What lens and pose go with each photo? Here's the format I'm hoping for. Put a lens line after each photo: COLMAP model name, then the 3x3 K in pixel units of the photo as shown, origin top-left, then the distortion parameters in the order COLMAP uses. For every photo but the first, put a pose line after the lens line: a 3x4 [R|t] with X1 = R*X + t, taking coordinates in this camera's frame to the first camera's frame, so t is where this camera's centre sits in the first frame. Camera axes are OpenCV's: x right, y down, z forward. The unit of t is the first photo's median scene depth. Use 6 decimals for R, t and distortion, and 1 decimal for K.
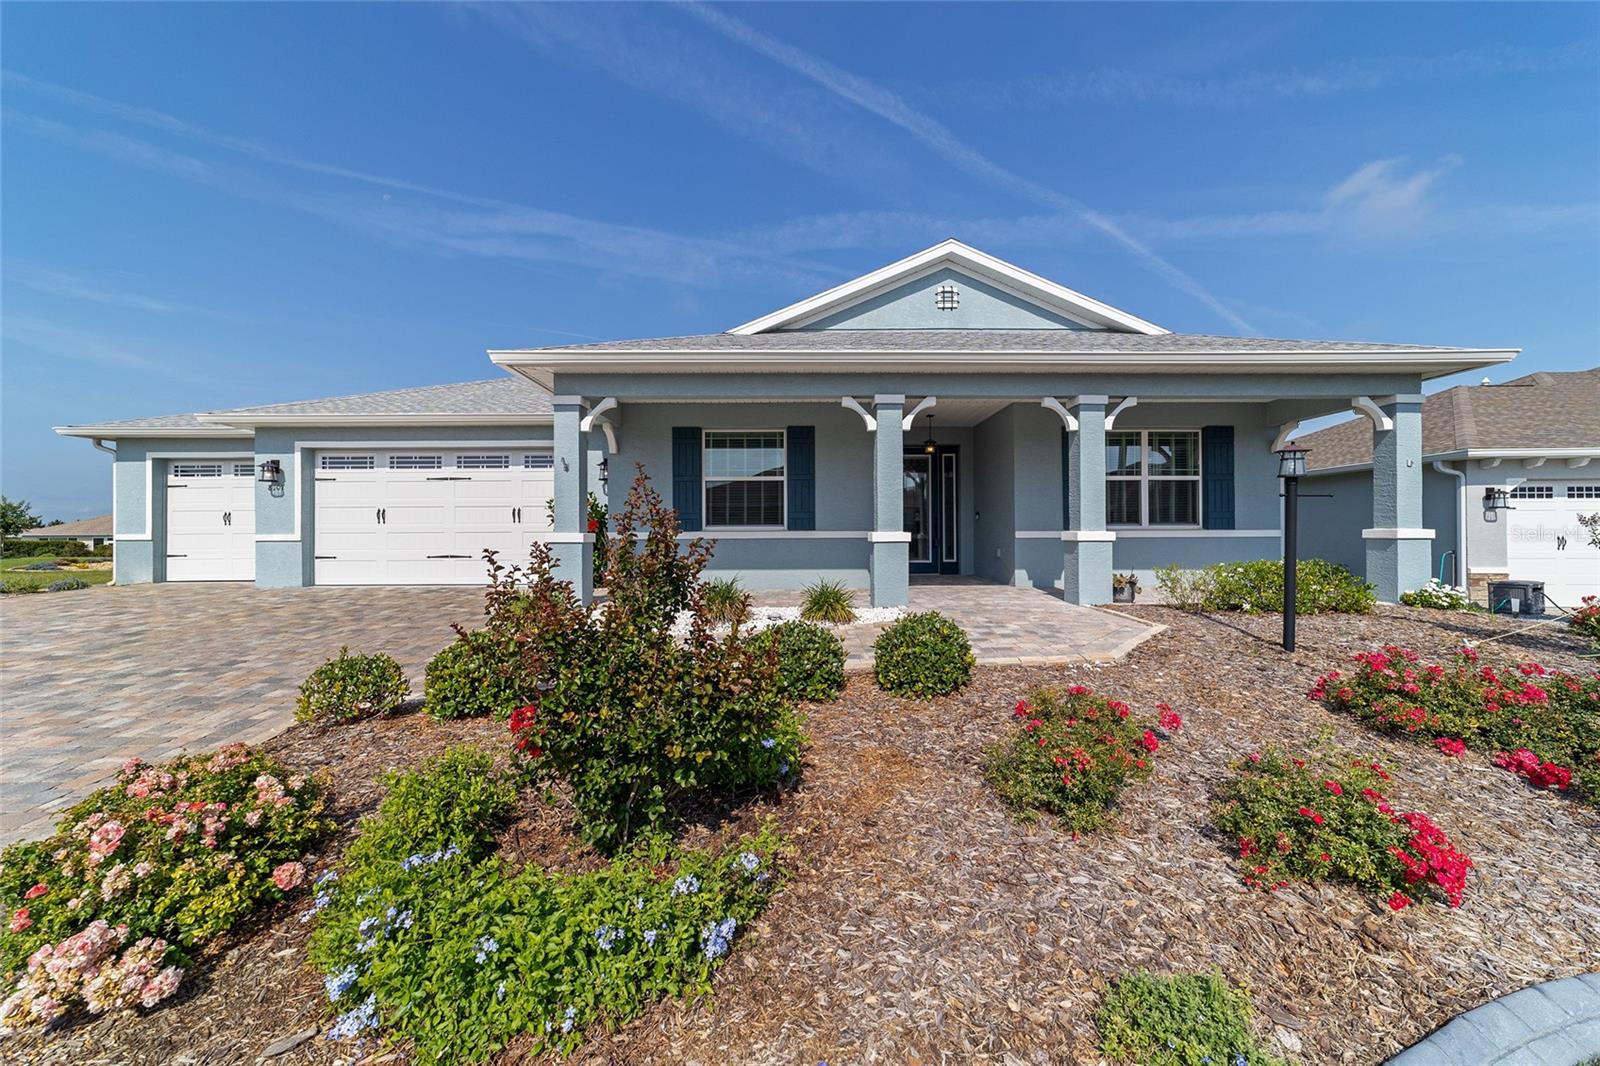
lens RADIAL K [[619.7, 0, 795.1], [0, 619.7, 535.0], [0, 0, 1]] dist [-0.017392, 0.008347]
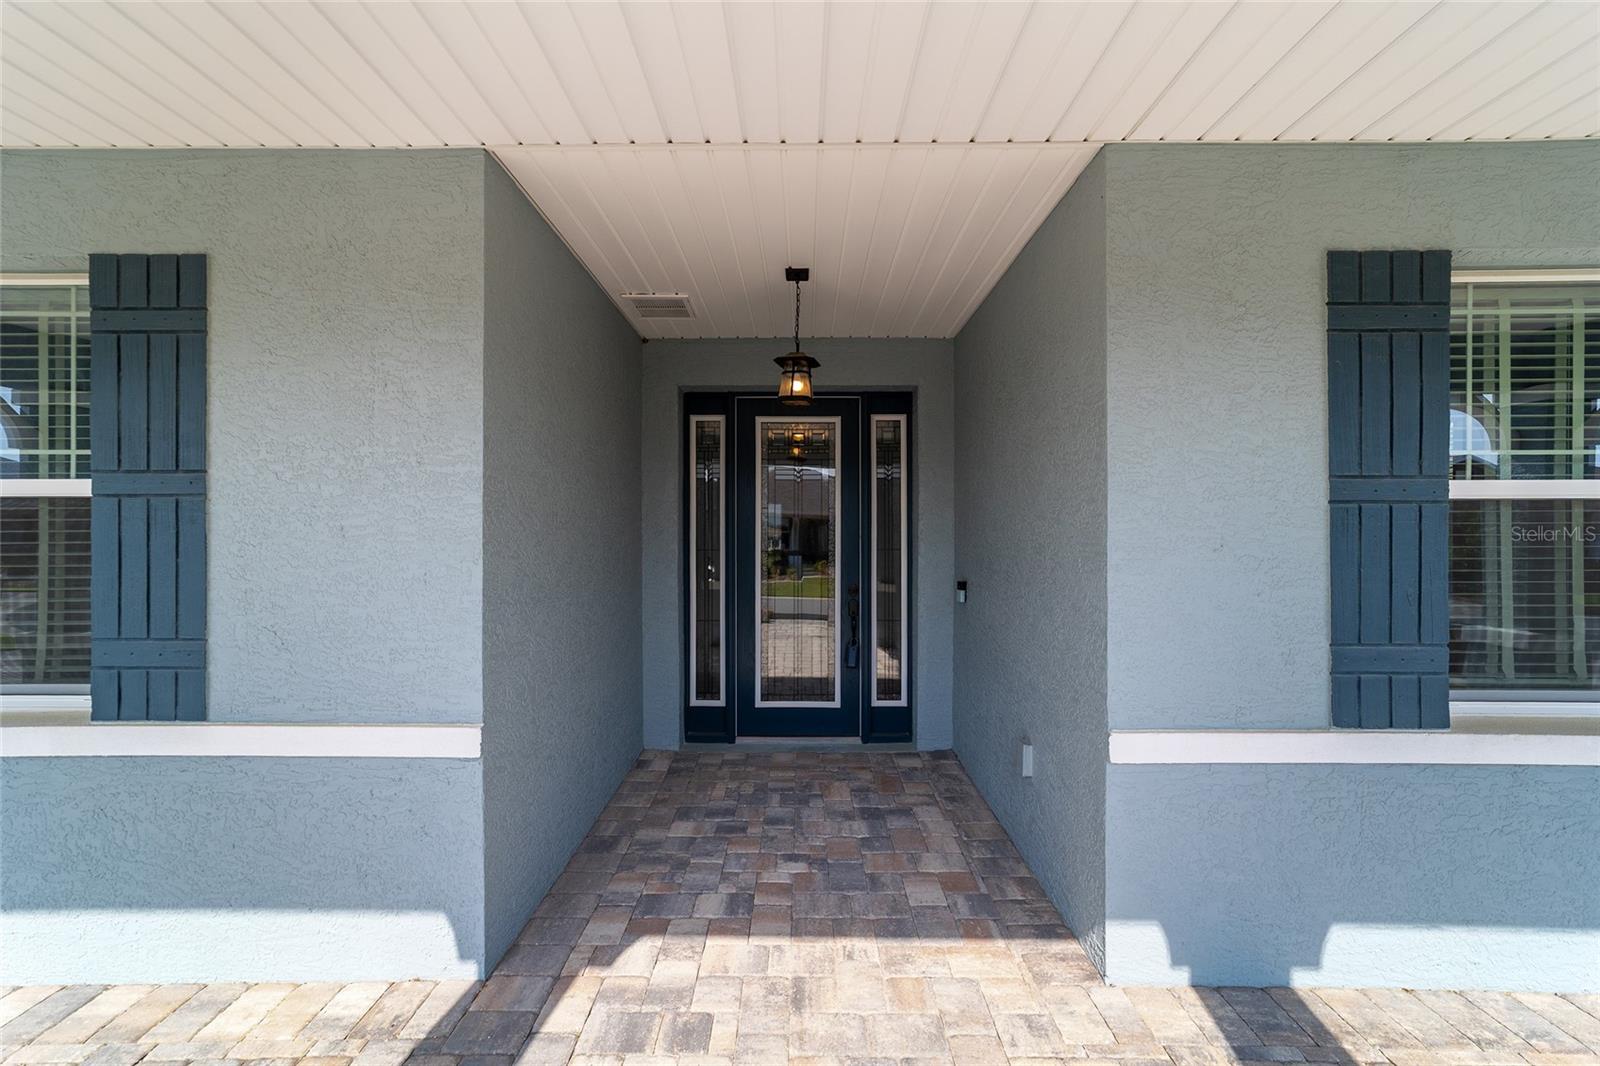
lens RADIAL K [[619.4, 0, 790.6], [0, 619.4, 530.9], [0, 0, 1]] dist [-0.027480, 0.012470]
pose [[0.999817, 0.004752, -0.018557, 0.291489], [-0.004764, 0.999988, -0.000607, -0.090456], [0.018554, 0.000695, 0.999828, 0.920505]]
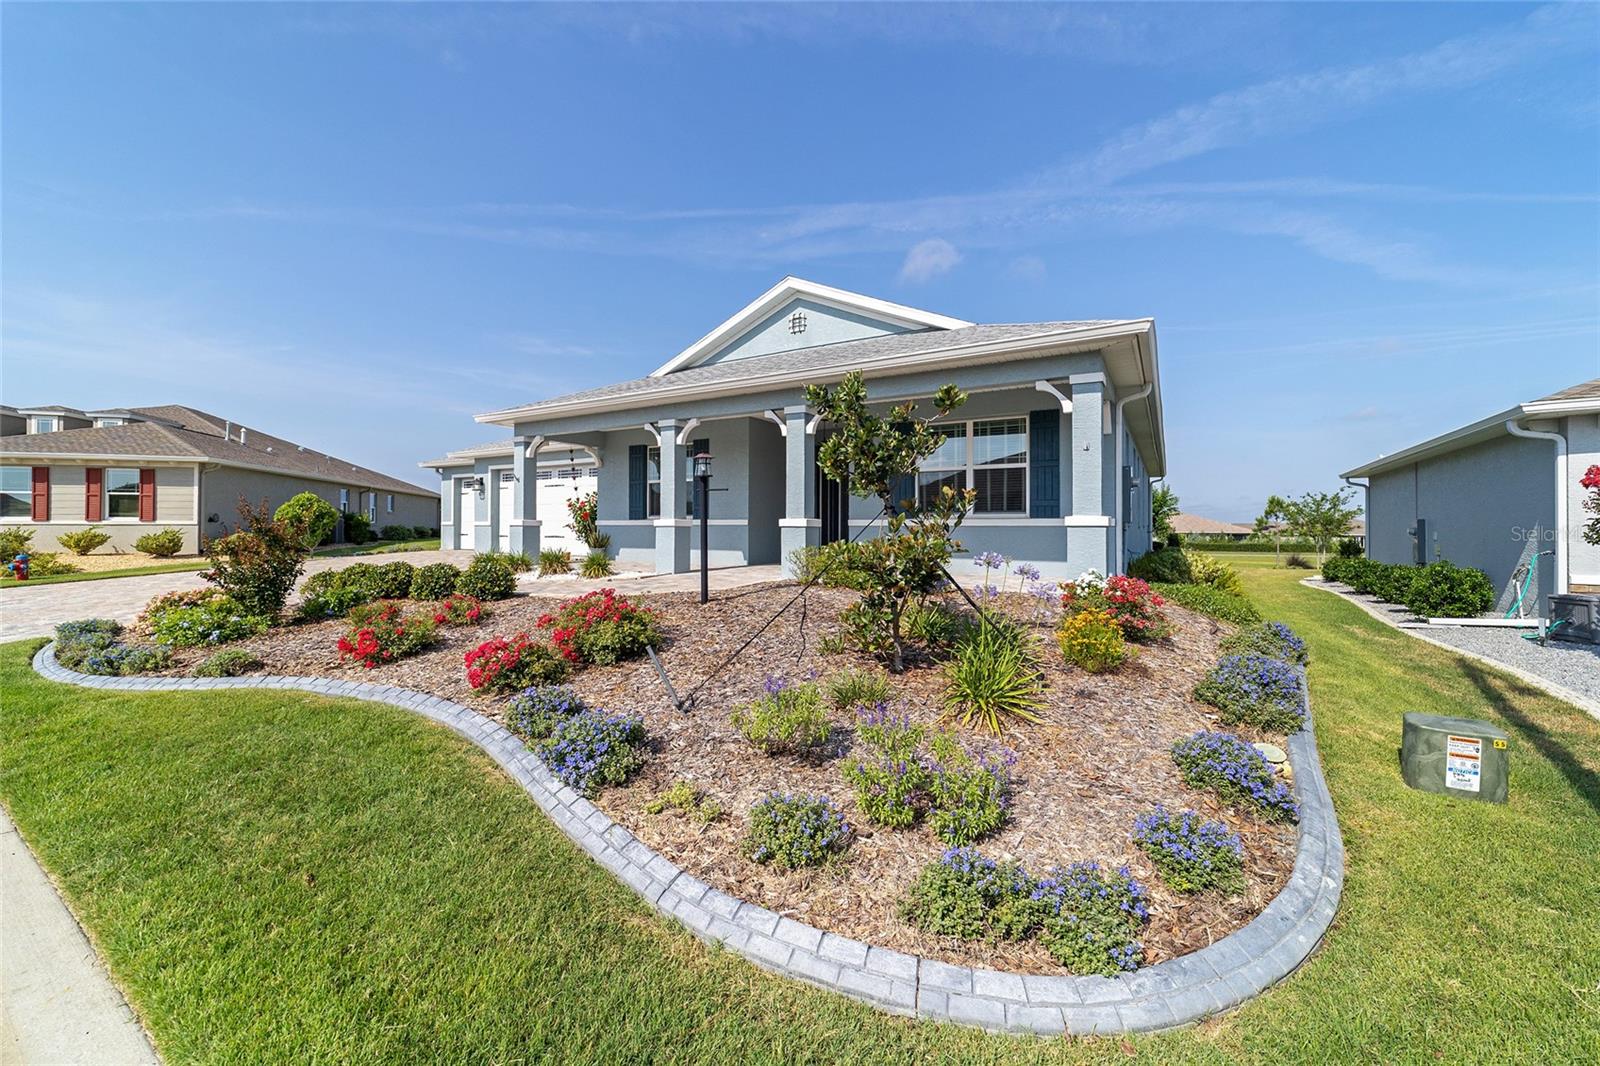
lens RADIAL K [[644.3, 0, 786.1], [0, 644.3, 529.6], [0, 0, 1]] dist [-0.020154, 0.009379]
pose [[0.851839, 0.008530, -0.523734, 1.033700], [-0.007834, 0.999963, 0.003545, 0.010745], [0.523745, 0.001083, 0.851875, -0.077045]]
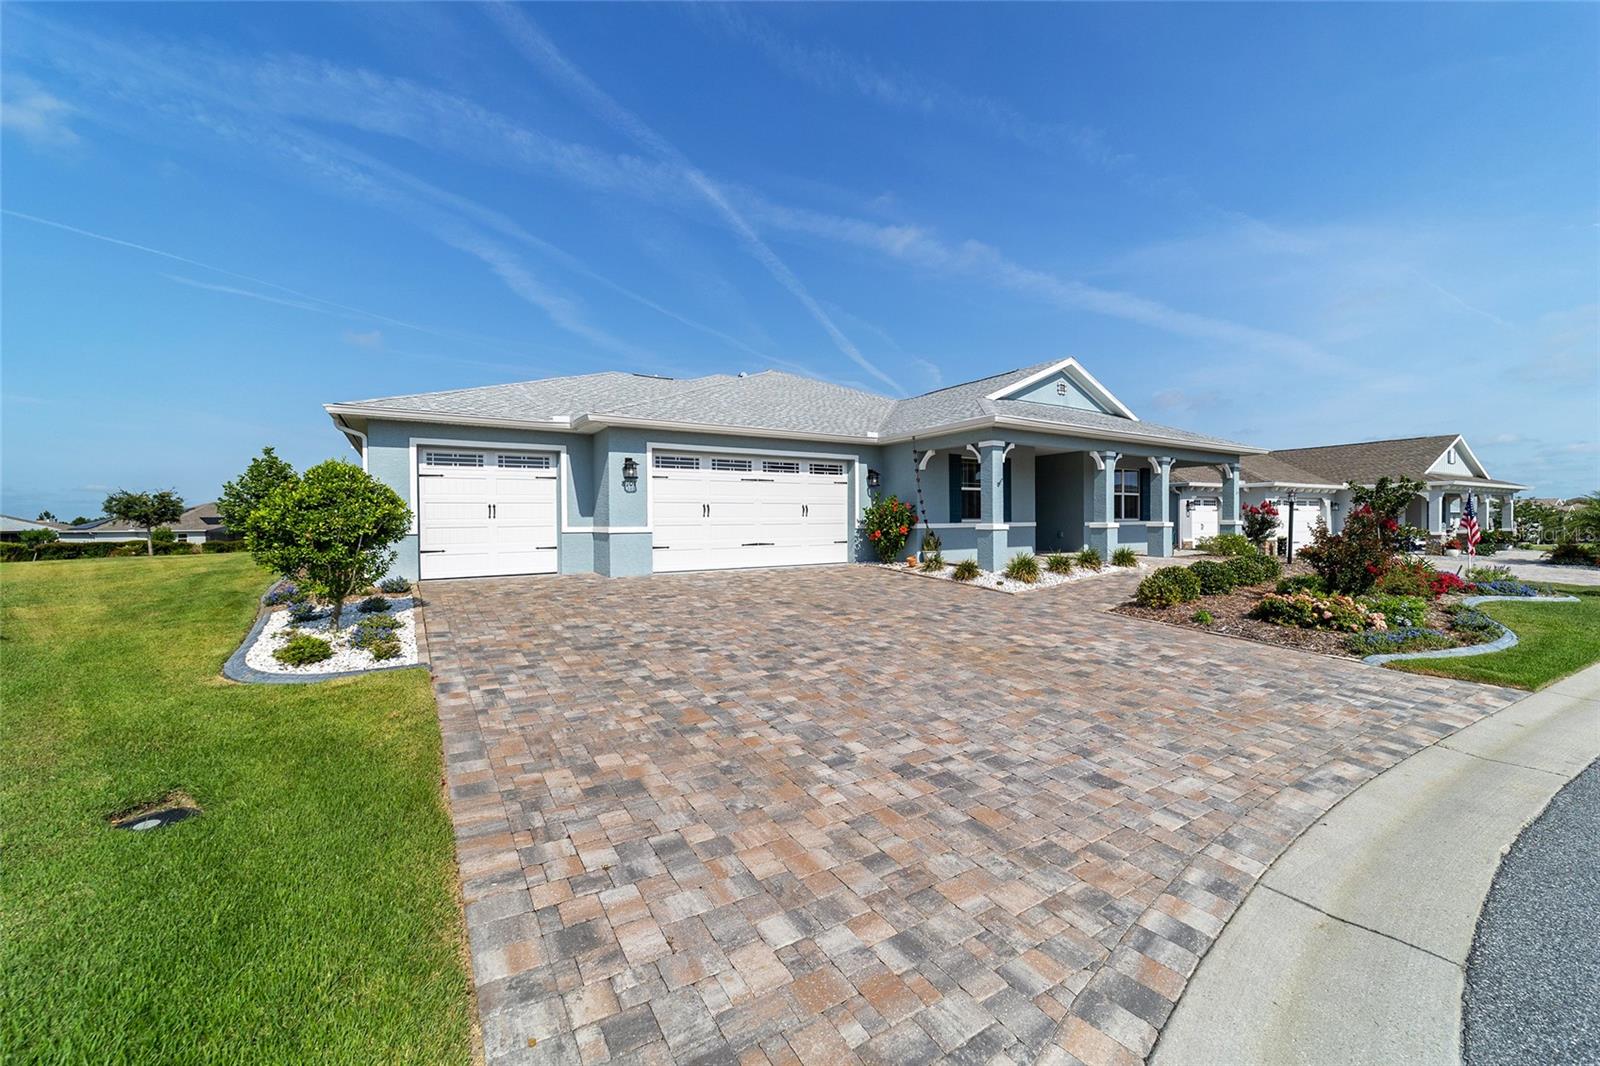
lens RADIAL K [[619.4, 0, 790.6], [0, 619.4, 530.9], [0, 0, 1]] dist [-0.027480, 0.012470]
pose [[0.853461, -0.009549, 0.521069, -1.543395], [0.007206, 0.999953, 0.006523, 0.001750], [-0.521107, -0.001812, 0.853489, -0.101557]]
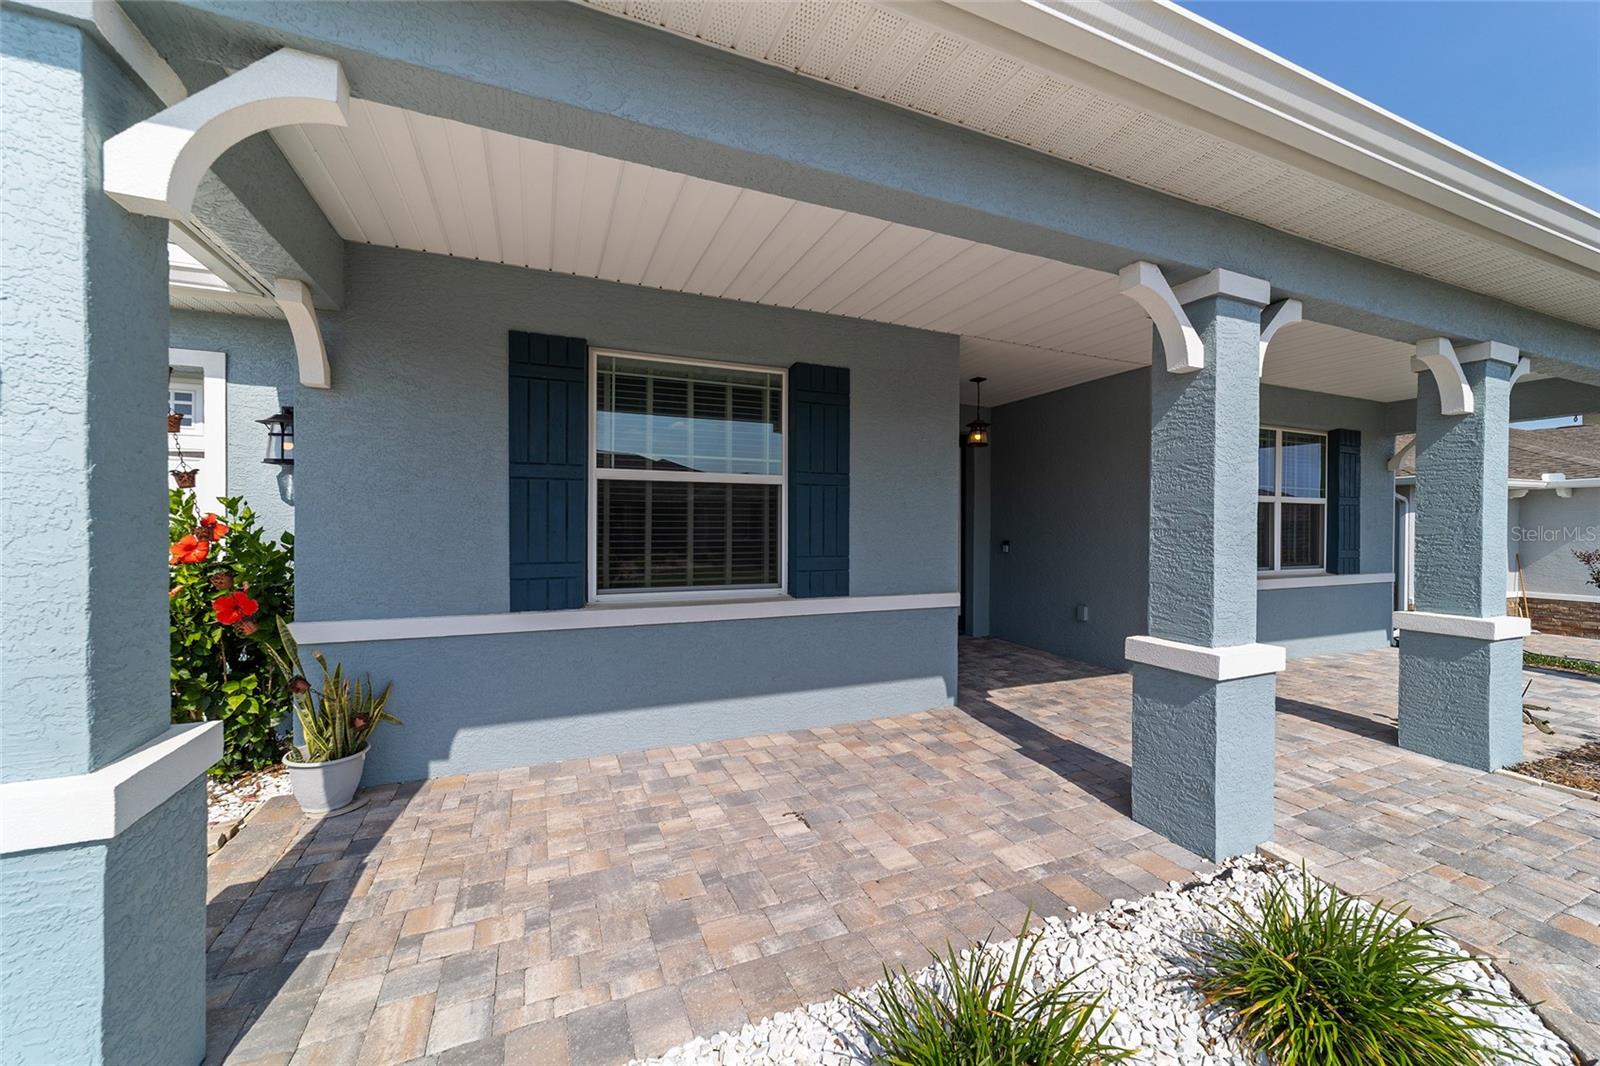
lens RADIAL K [[609.1, 0, 790.6], [0, 609.1, 530.3], [0, 0, 1]] dist [-0.016711, 0.006840]
pose [[0.925310, 0.006683, 0.379152, -0.210107], [-0.007717, 0.999969, 0.001207, -0.066152], [-0.379132, -0.004043, 0.925334, 0.702439]]
